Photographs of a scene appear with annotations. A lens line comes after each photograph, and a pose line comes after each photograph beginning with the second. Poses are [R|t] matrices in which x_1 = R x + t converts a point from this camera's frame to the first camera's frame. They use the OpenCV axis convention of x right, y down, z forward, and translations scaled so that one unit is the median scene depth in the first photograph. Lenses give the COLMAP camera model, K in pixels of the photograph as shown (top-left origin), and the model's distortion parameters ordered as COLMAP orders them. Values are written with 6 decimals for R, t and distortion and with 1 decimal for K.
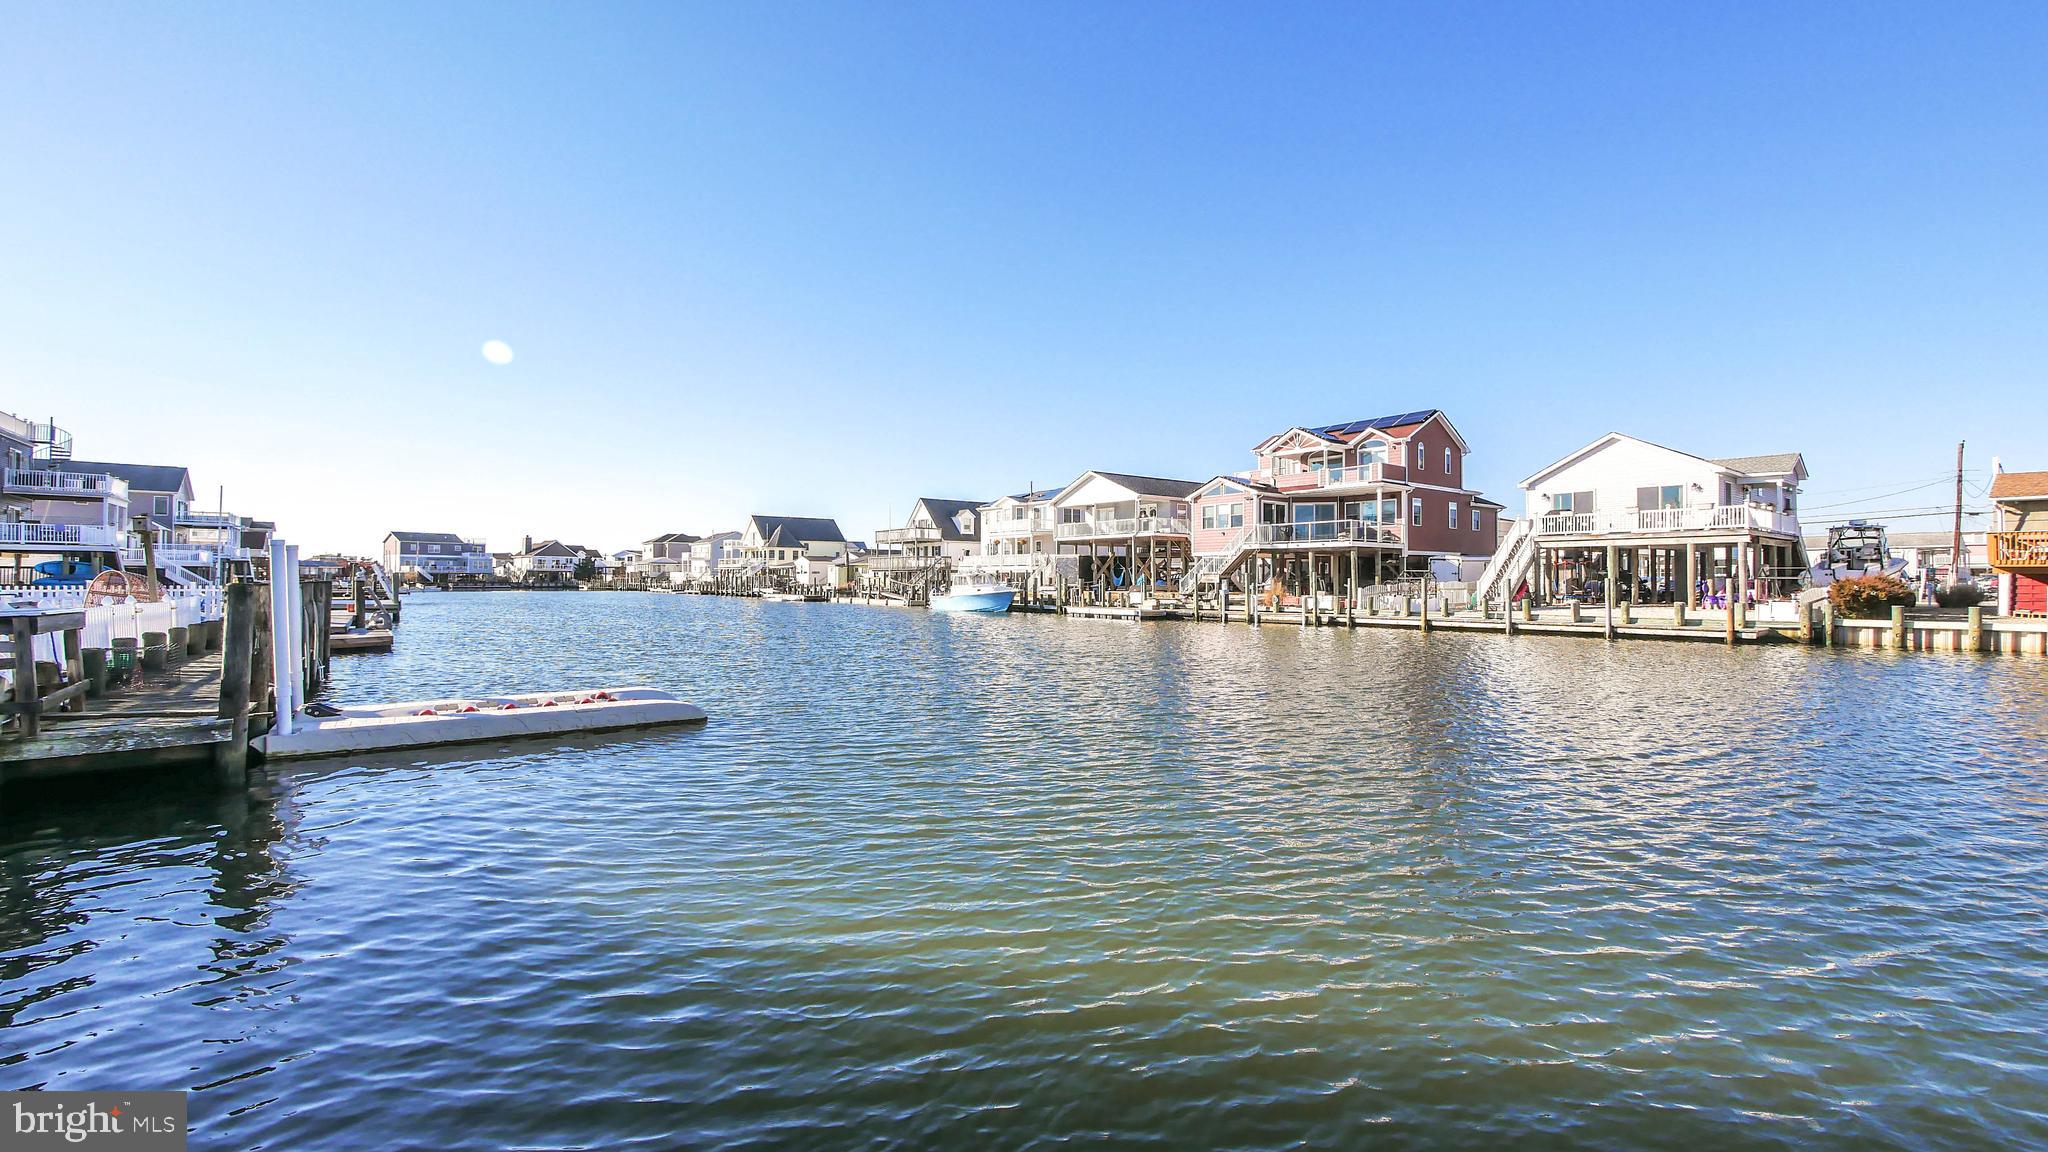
lens RADIAL K [[845.3, 0, 1033.3], [0, 845.3, 588.5], [0, 0, 1]] dist [-0.004294, -0.000238]
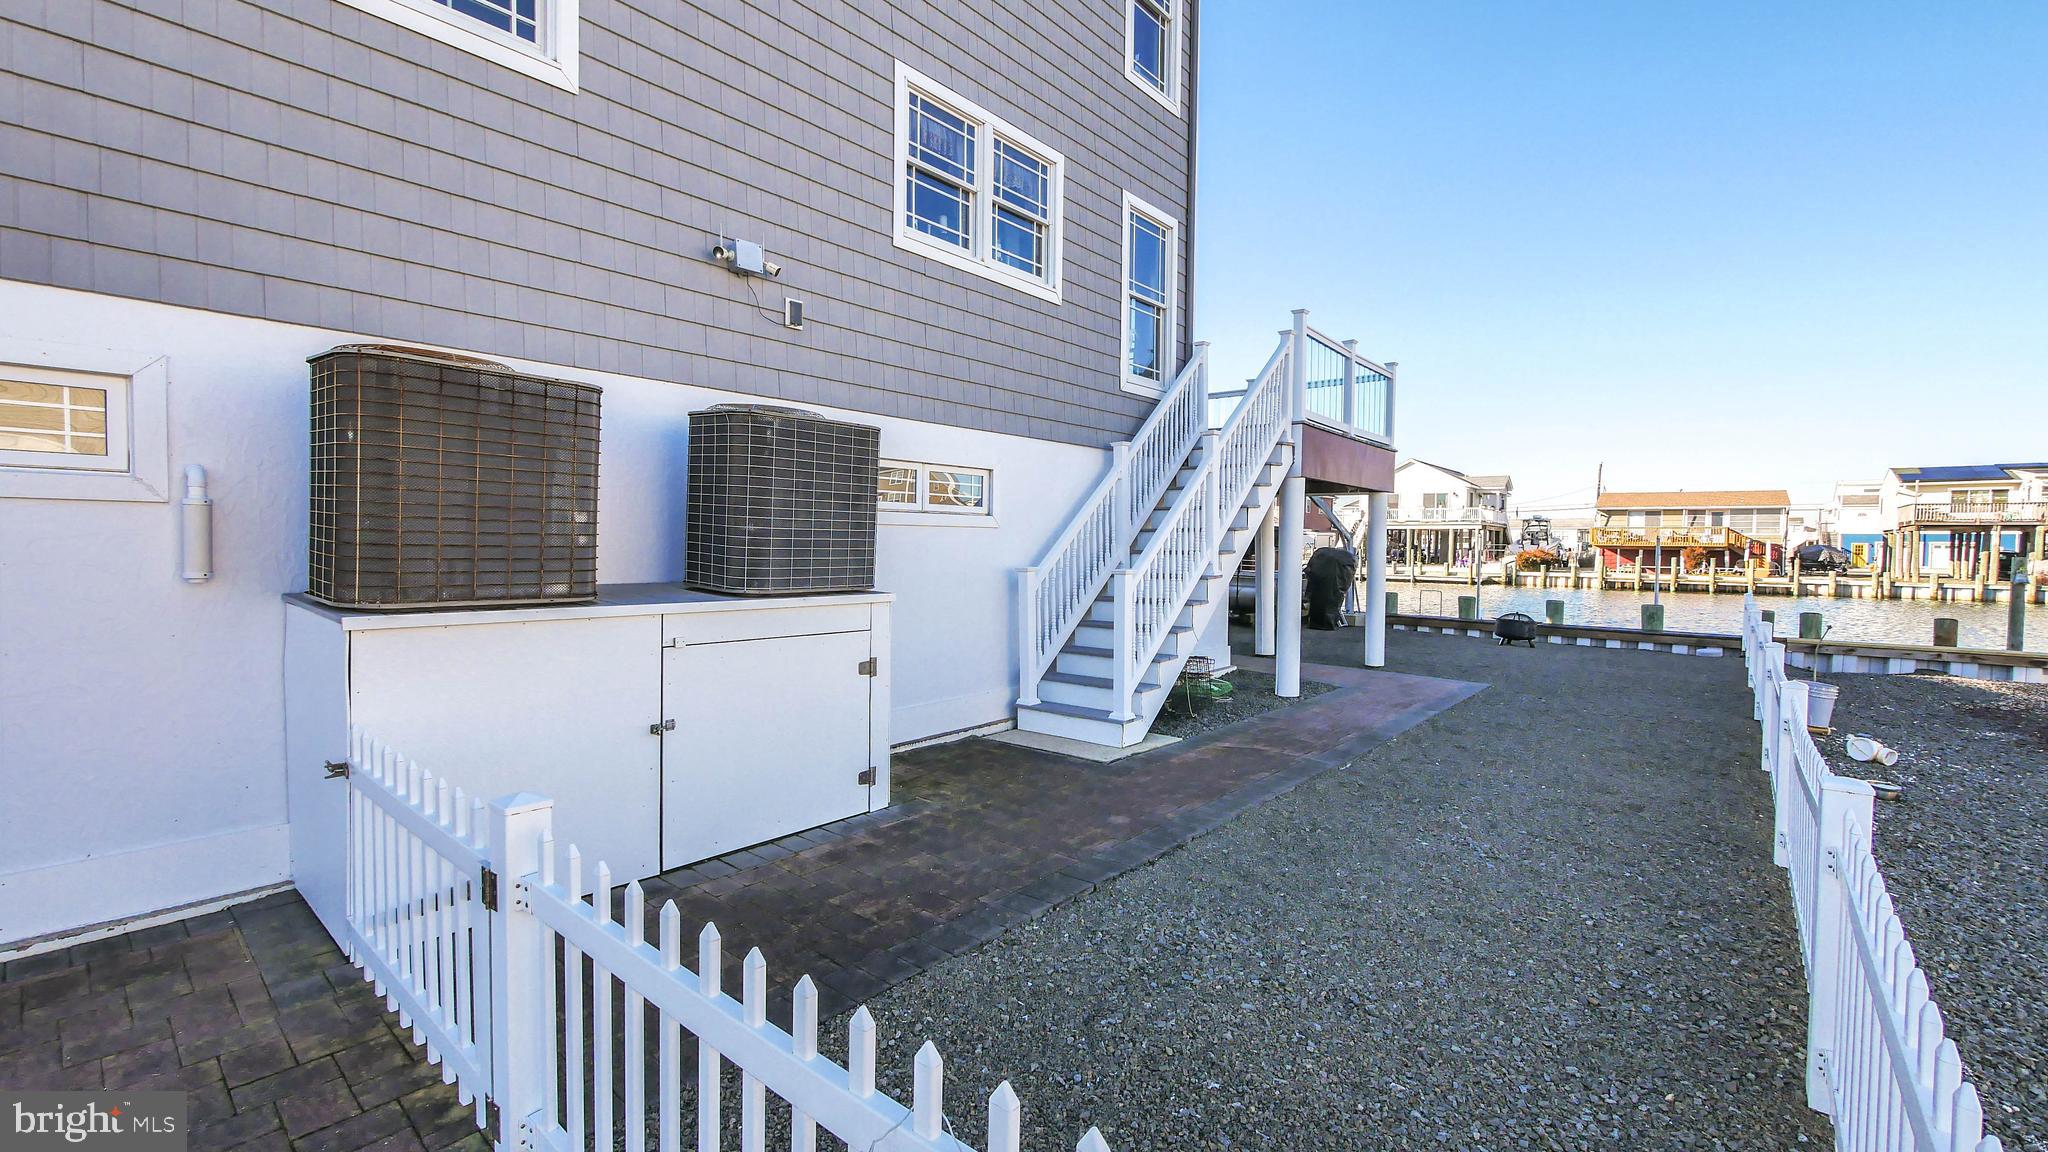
lens RADIAL K [[845.3, 0, 1016.7], [0, 845.3, 570.0], [0, 0, 1]] dist [-0.004294, -0.000238]
pose [[0.980544, 0.002606, 0.196283, -0.464794], [-0.007779, 0.999642, 0.025585, -0.007129], [-0.196146, -0.026614, 0.980213, -0.561504]]
